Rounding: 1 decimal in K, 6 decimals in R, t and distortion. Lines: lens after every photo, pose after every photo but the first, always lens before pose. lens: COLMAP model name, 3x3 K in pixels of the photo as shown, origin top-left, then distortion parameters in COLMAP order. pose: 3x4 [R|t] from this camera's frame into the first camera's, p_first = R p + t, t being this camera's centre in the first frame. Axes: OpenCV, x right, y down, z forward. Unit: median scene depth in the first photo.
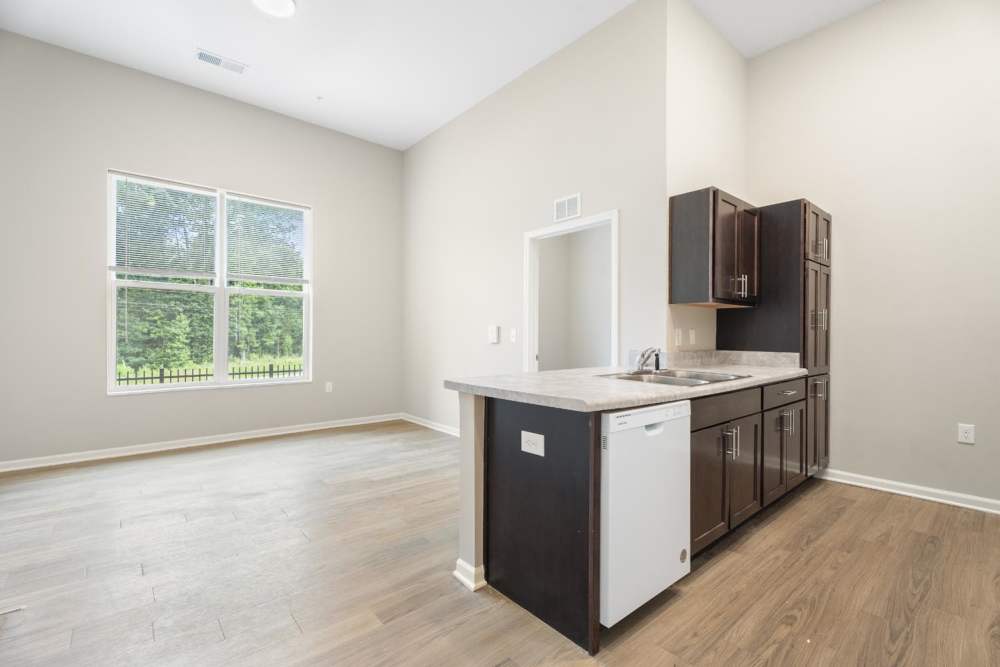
lens RADIAL K [[439.7, 0, 500.6], [0, 439.7, 333.7], [0, 0, 1]] dist [-0.001469, -0.000100]
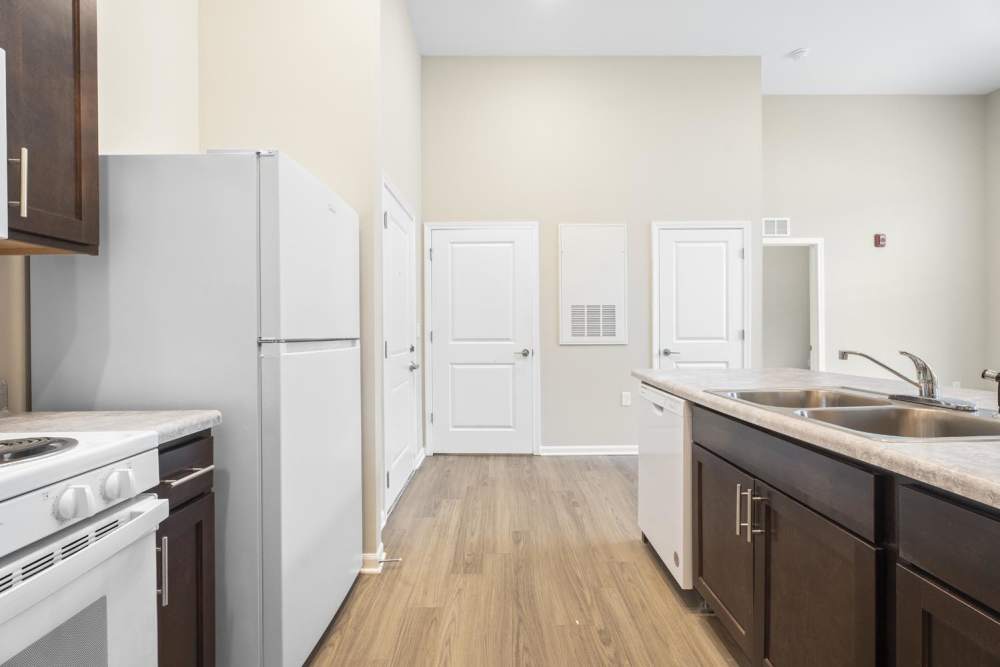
lens RADIAL K [[439.7, 0, 500.4], [0, 439.7, 333.0], [0, 0, 1]] dist [-0.001469, -0.000100]
pose [[-0.646320, -0.000883, -0.763066, 1.598225], [-0.002331, 0.999997, 0.000817, 0.015813], [0.763063, 0.002307, -0.646320, 1.517420]]
